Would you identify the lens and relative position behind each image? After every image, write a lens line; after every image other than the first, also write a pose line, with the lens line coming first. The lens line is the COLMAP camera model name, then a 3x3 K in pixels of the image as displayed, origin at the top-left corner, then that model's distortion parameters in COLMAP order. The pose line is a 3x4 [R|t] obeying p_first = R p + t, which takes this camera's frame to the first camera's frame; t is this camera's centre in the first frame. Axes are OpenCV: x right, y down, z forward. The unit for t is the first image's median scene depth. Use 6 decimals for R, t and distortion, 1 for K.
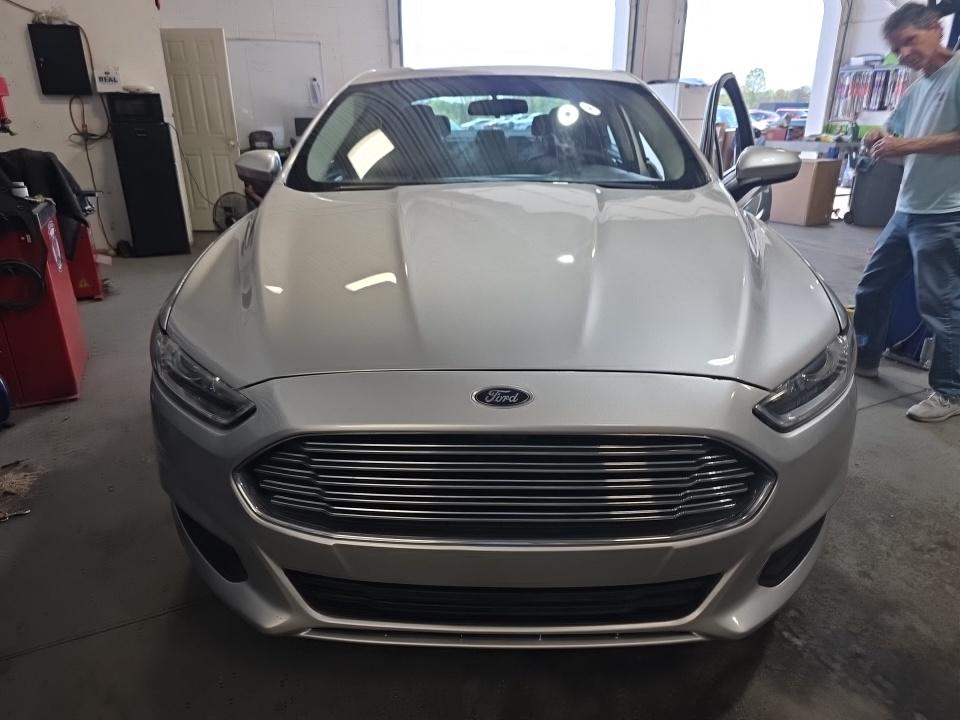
lens RADIAL K [[648.9, 0, 482.2], [0, 648.9, 364.5], [0, 0, 1]] dist [0.017245, -0.012772]
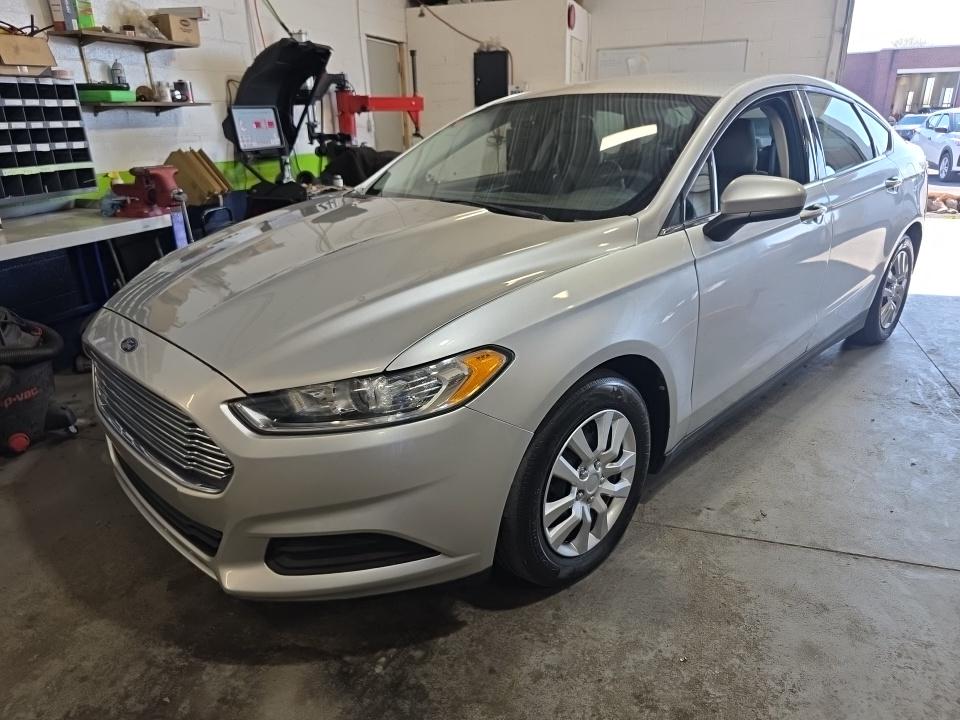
lens RADIAL K [[648.9, 0, 481.5], [0, 648.9, 357.6], [0, 0, 1]] dist [0.017245, -0.012772]
pose [[0.723411, 0.227350, -0.651912, 0.573307], [-0.227825, 0.969945, 0.085450, -0.082866], [0.651746, 0.086706, 0.753465, 0.151398]]
